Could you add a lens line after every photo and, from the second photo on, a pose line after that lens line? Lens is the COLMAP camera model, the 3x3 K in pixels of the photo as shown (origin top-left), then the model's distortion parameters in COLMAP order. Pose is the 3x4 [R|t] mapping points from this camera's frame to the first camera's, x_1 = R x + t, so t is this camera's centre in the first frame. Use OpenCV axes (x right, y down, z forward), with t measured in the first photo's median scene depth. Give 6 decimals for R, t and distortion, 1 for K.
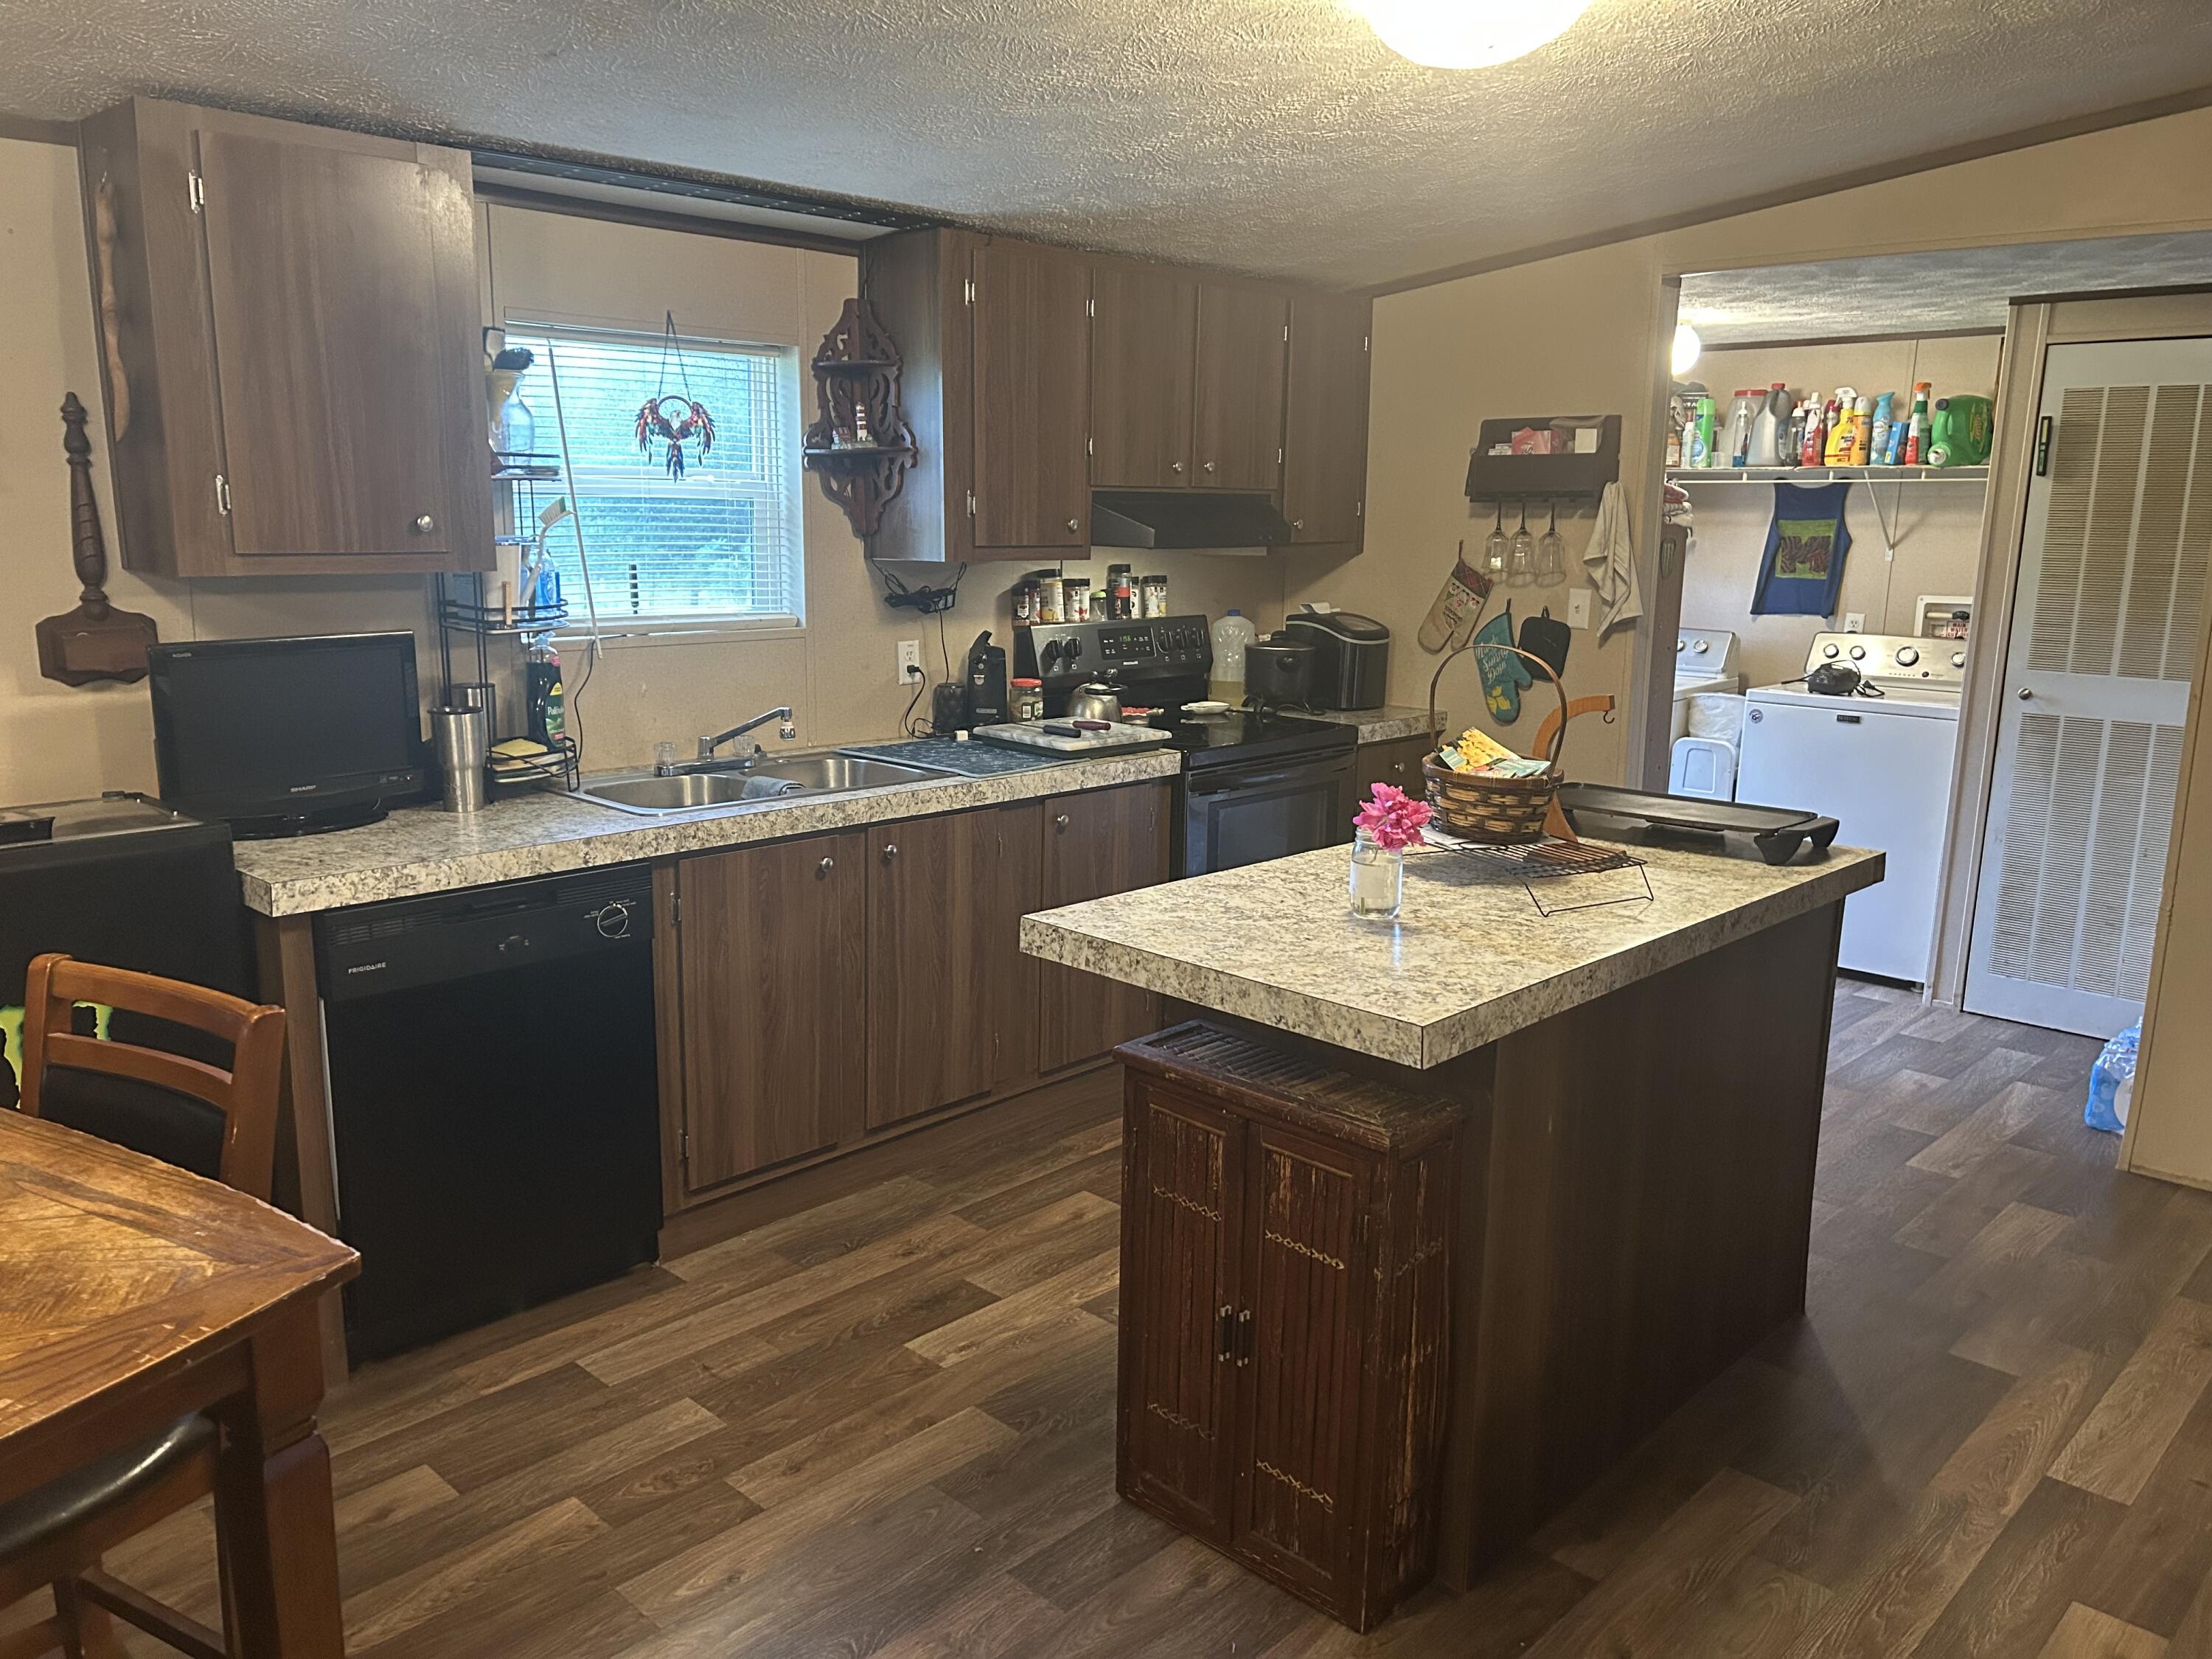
lens RADIAL K [[1674.3, 0, 1106.0], [0, 1674.3, 829.5], [0, 0, 1]] dist [0.028811, -0.006145]
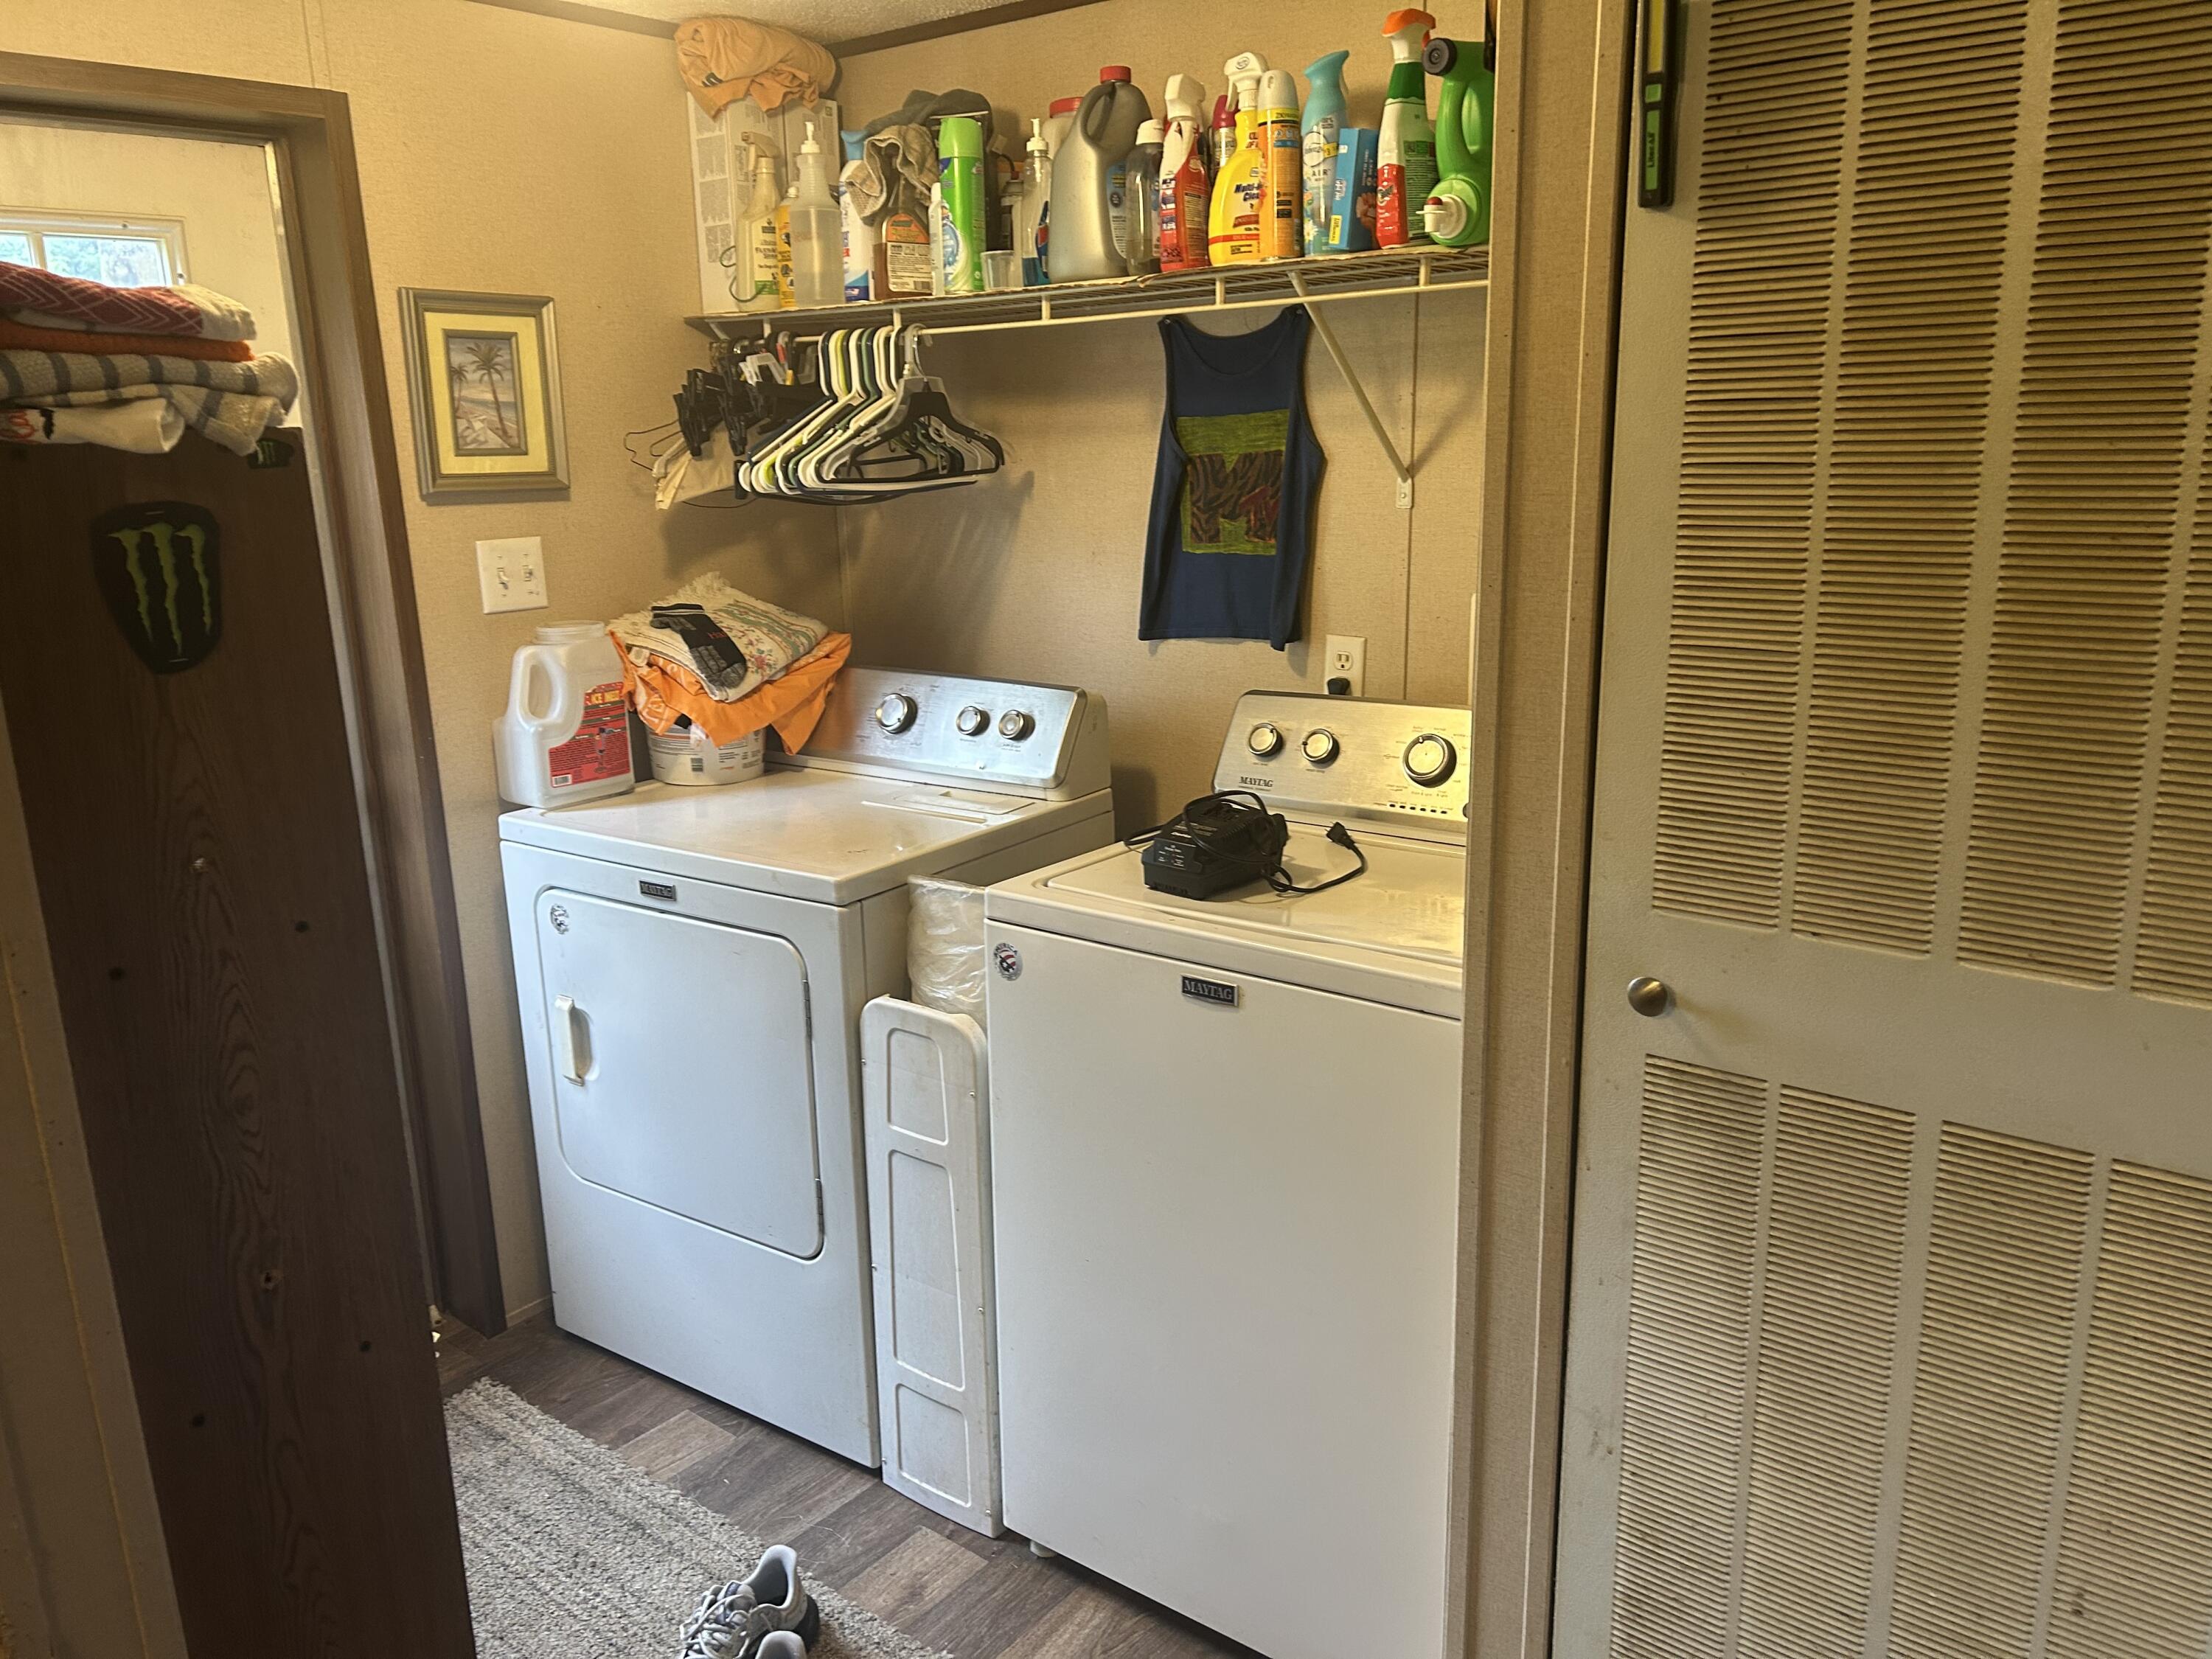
lens RADIAL K [[1674.3, 0, 1106.0], [0, 1674.3, 829.5], [0, 0, 1]] dist [0.028811, -0.006145]
pose [[0.995550, -0.056683, 0.075279, 0.375170], [0.053414, 0.997569, 0.044751, -0.108819], [-0.077633, -0.040531, 0.996158, 0.627988]]
